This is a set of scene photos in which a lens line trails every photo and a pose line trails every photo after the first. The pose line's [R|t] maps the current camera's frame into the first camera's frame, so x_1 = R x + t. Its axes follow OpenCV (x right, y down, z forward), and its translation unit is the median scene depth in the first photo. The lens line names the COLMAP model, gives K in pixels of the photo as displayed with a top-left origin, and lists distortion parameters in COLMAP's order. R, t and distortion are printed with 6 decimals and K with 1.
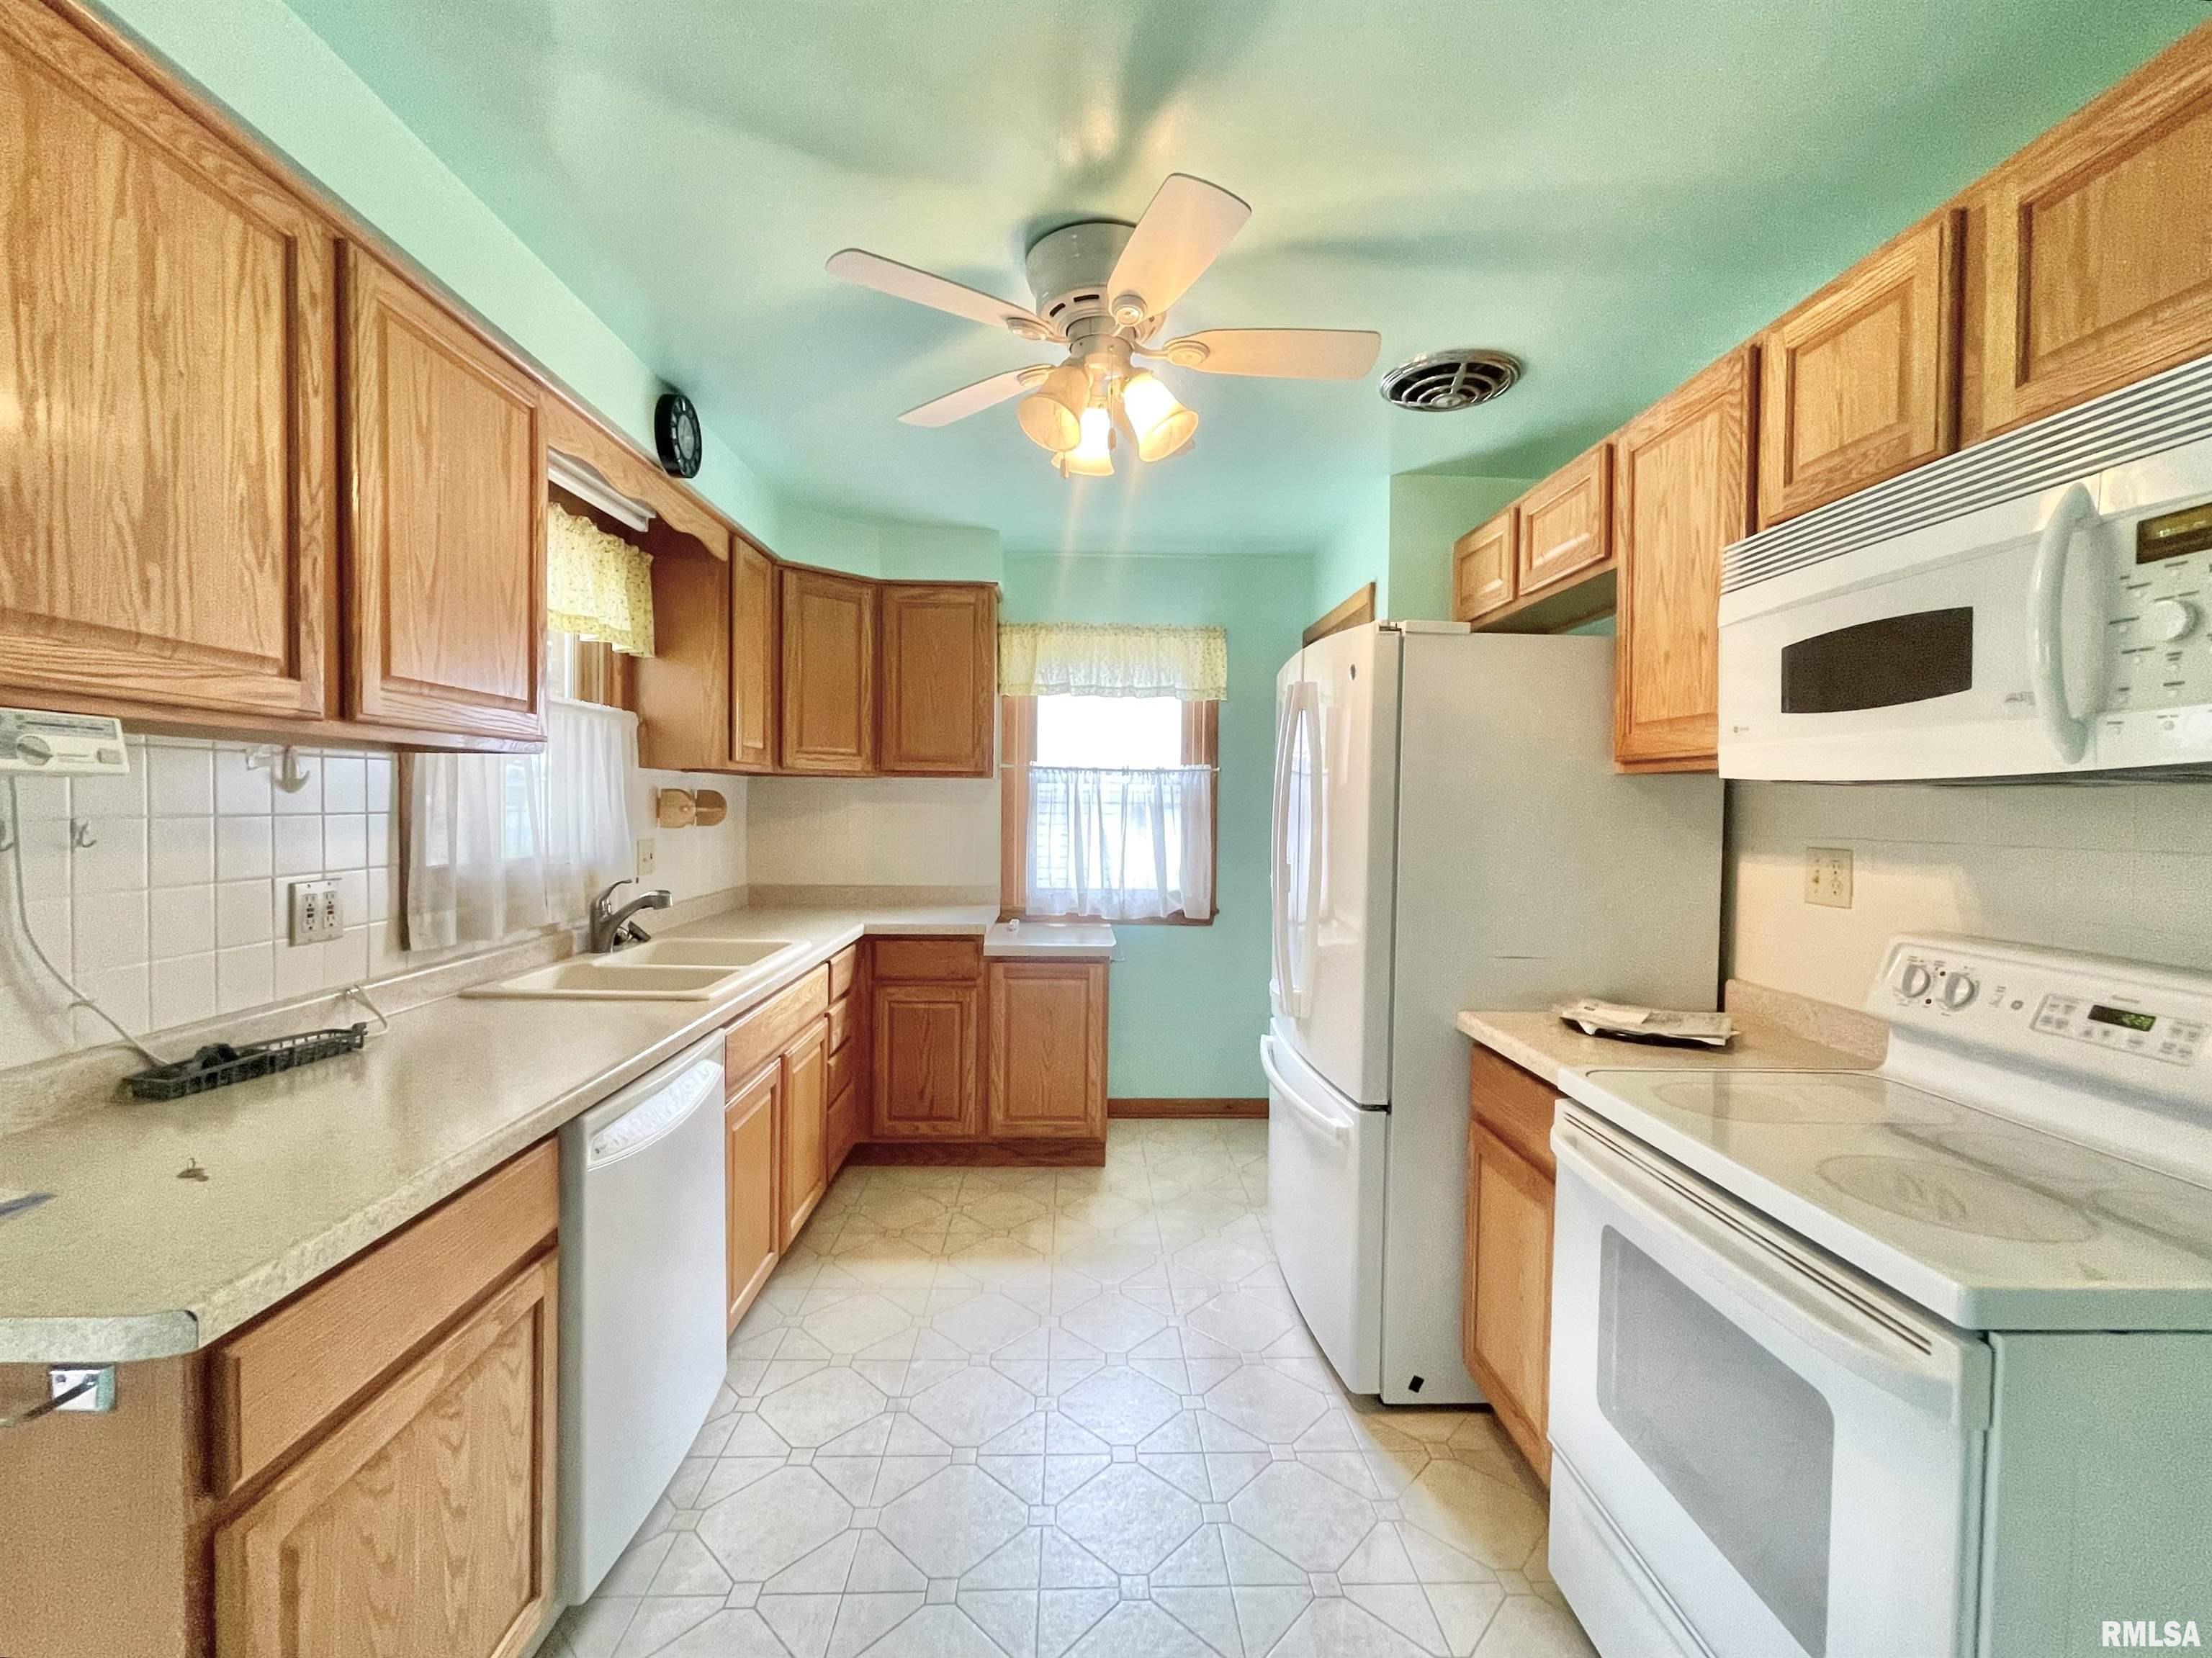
lens RADIAL K [[949.3, 0, 1102.9], [0, 949.3, 819.0], [0, 0, 1]] dist [-0.000731, -0.000654]
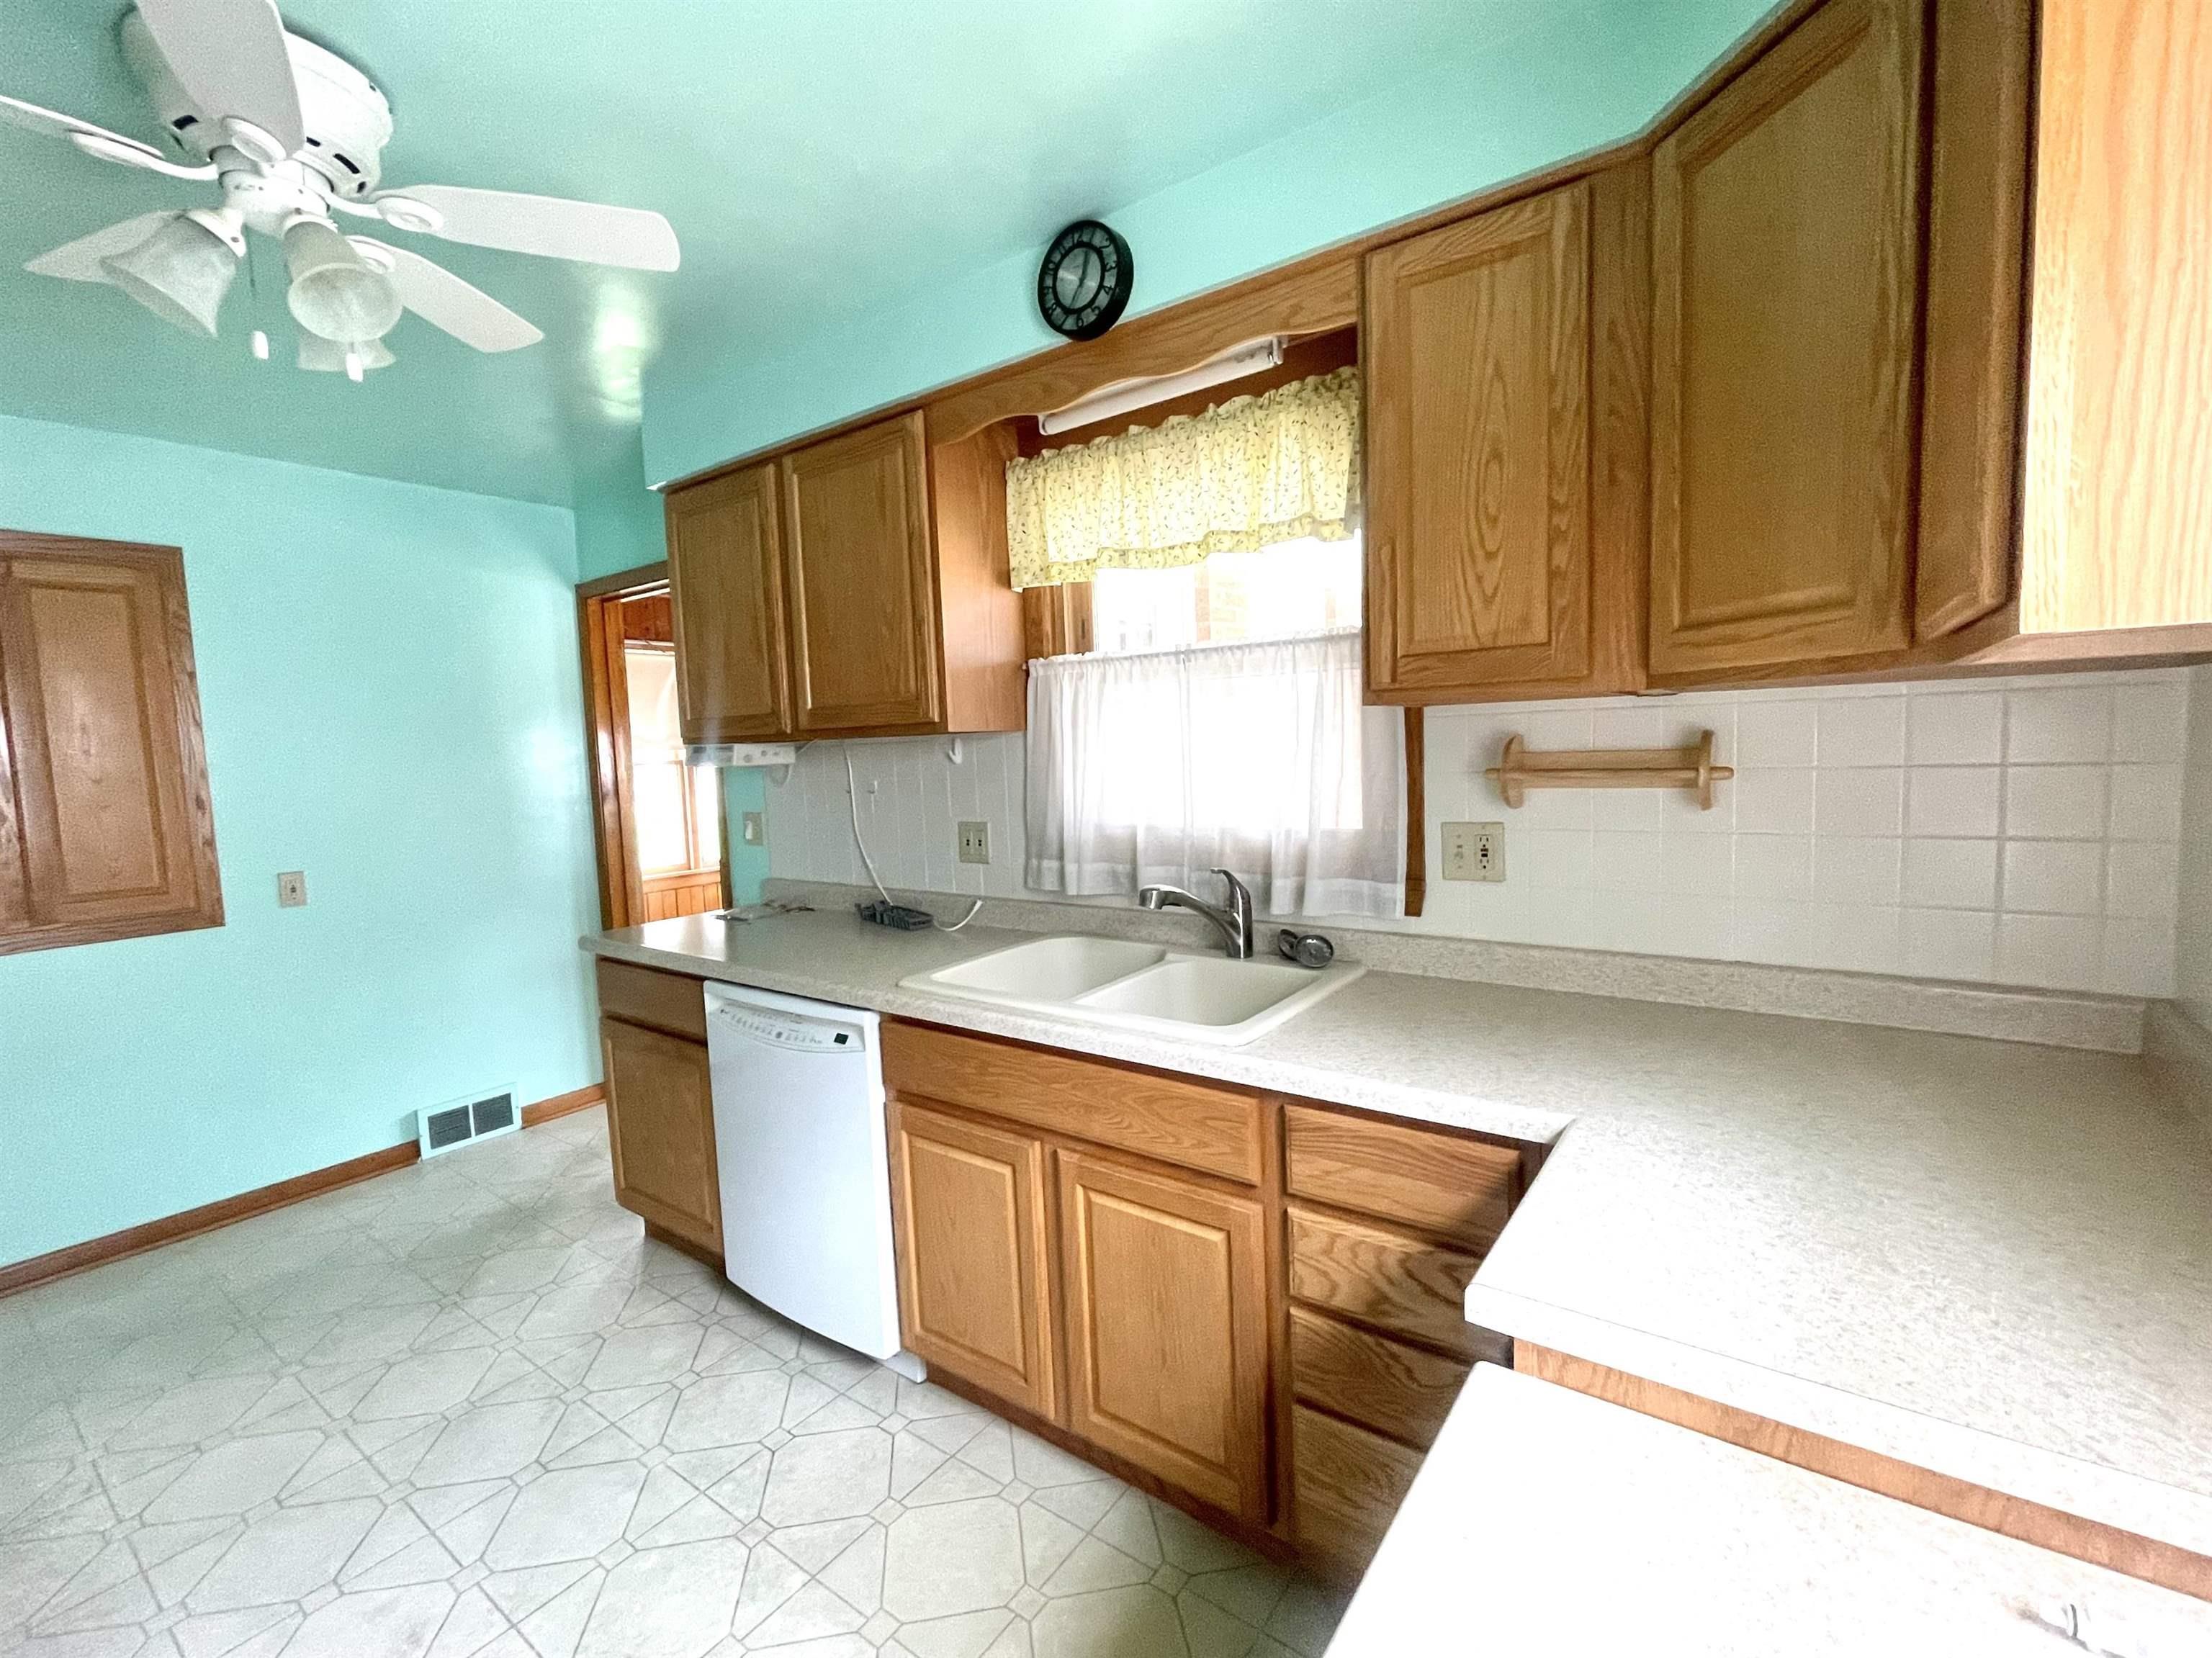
lens RADIAL K [[950.1, 0, 1108.5], [0, 950.1, 823.8], [0, 0, 1]] dist [0.002550, 0.000238]
pose [[-0.610433, 0.081826, -0.787830, 0.136083], [0.015628, 0.995700, 0.091307, -0.038919], [0.791913, 0.043425, -0.609087, 1.221648]]
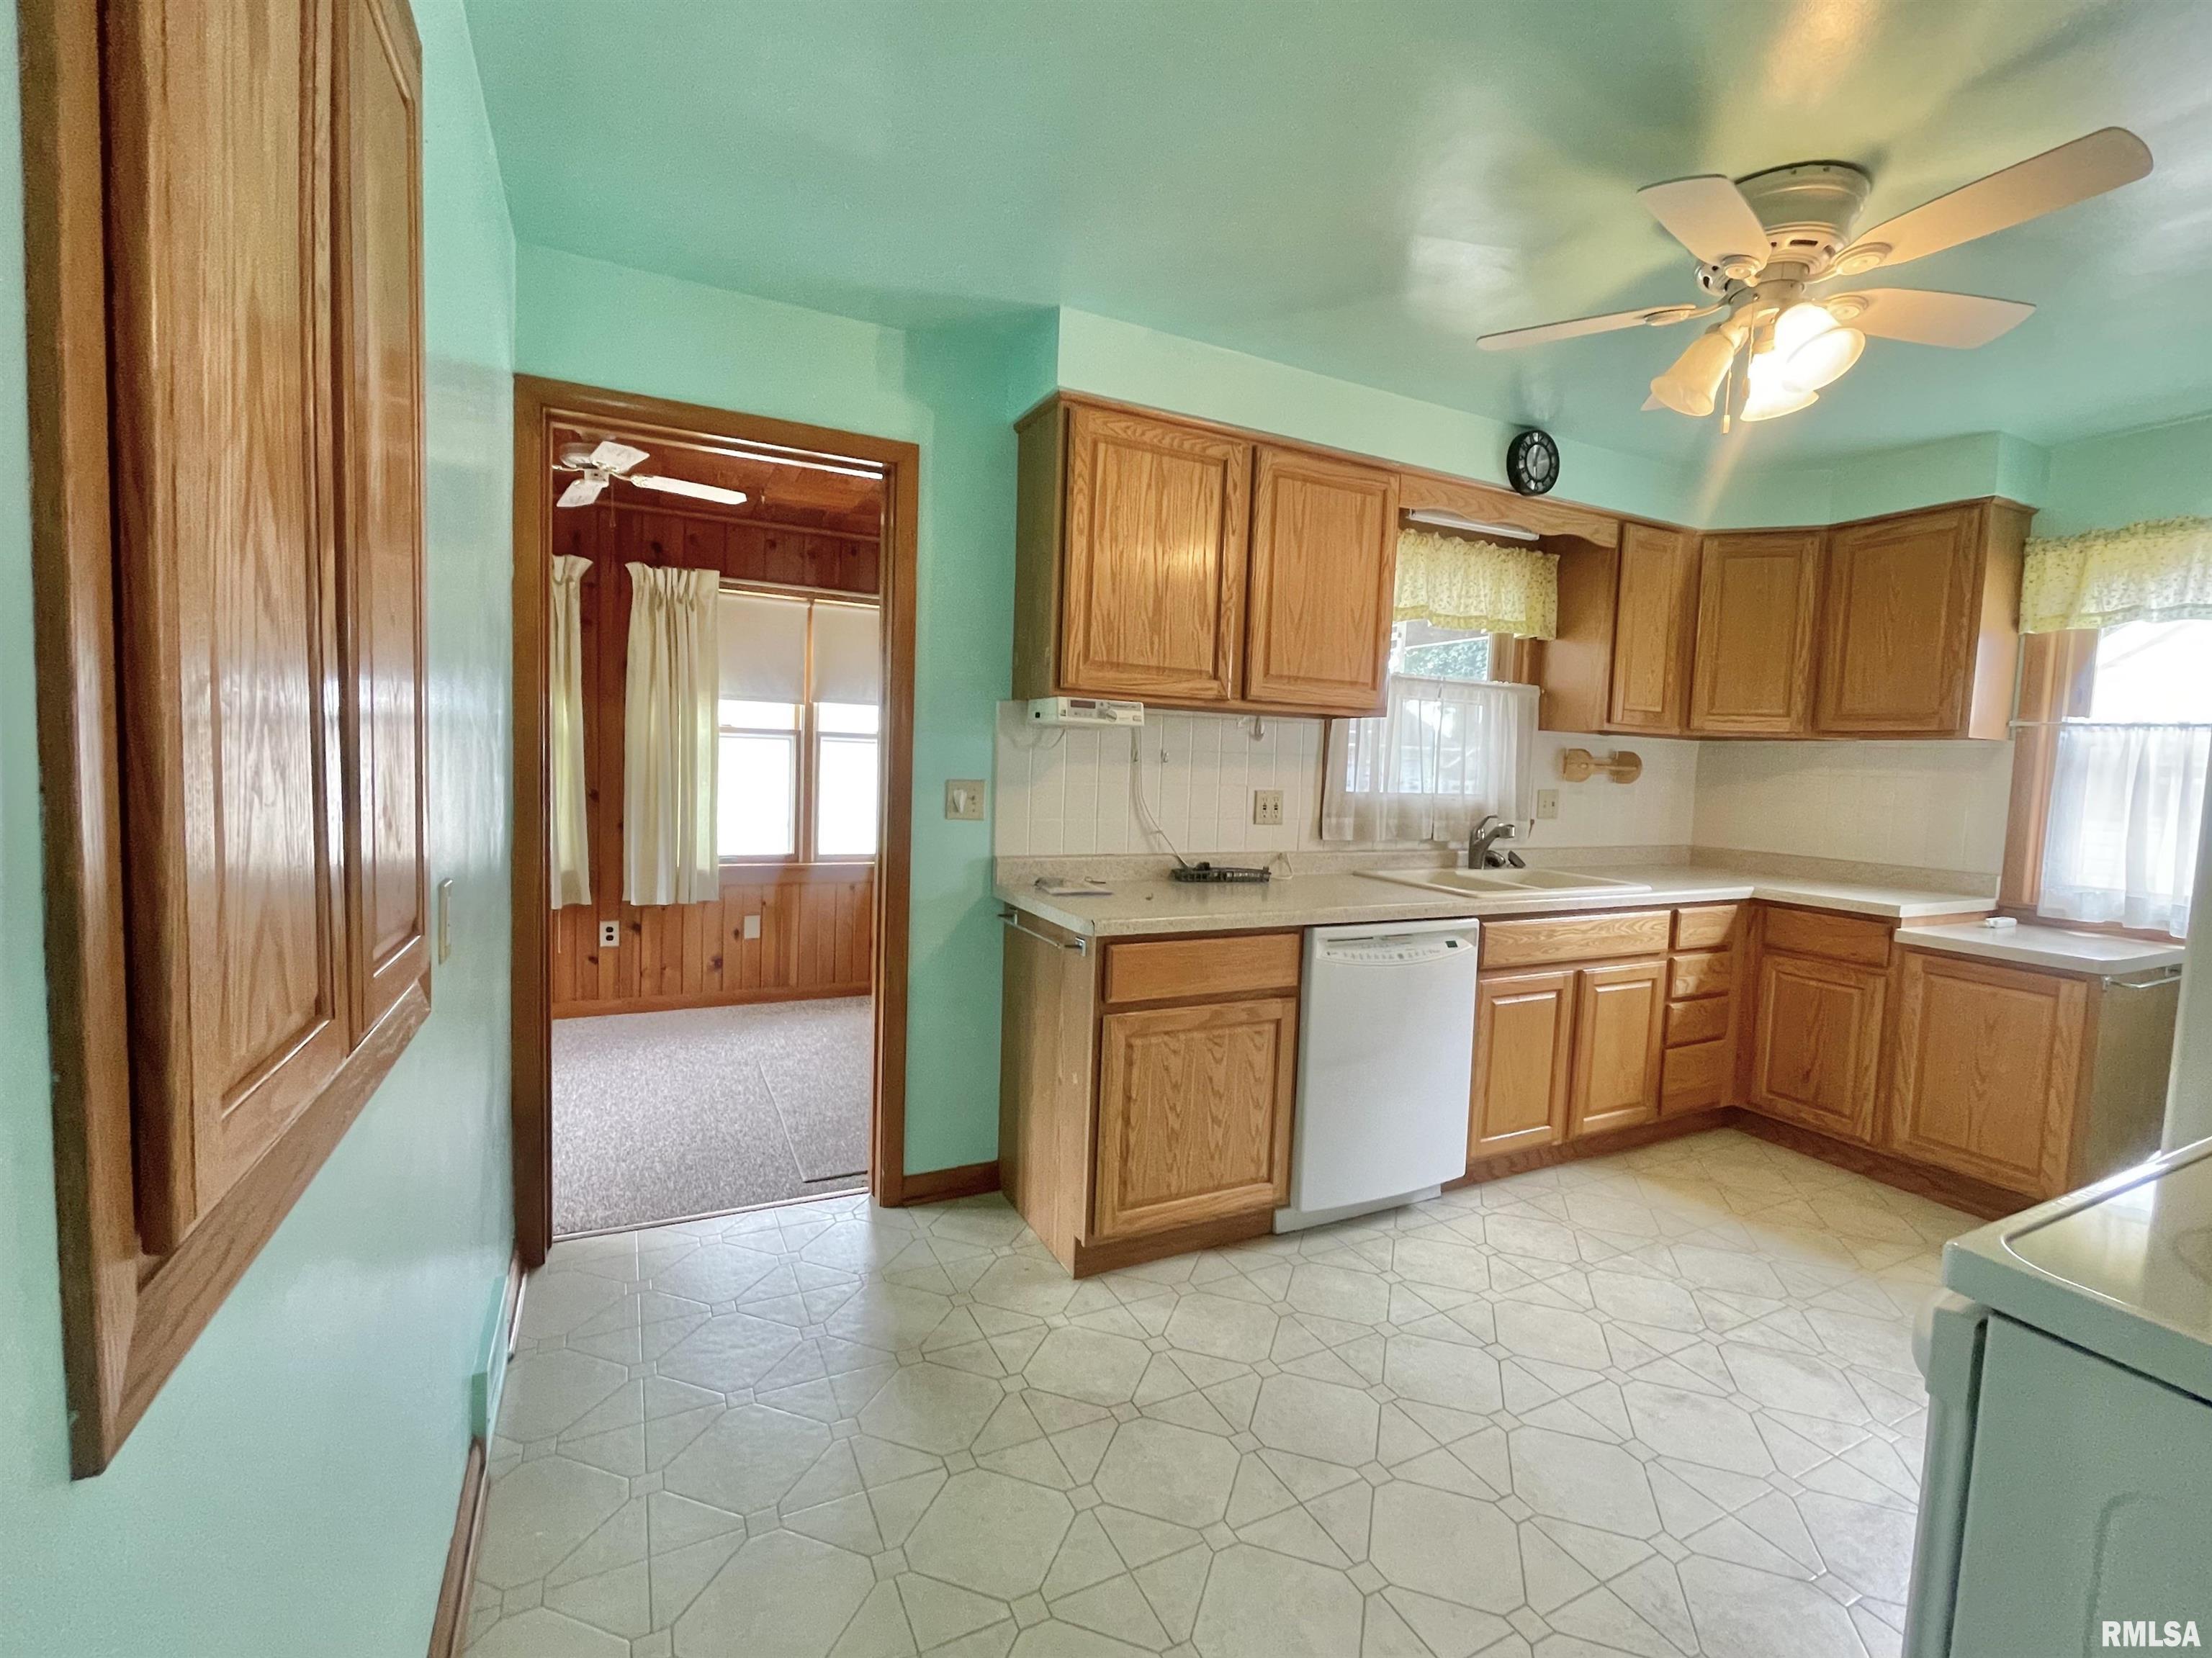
lens RADIAL K [[959.3, 0, 1108.1], [0, 959.3, 817.3], [0, 0, 1]] dist [0.003657, 0.000909]
pose [[0.421337, 0.062400, -0.904755, 0.410541], [-0.046991, 0.997792, 0.046933, 0.026320], [0.905686, 0.022741, 0.423339, -0.031922]]
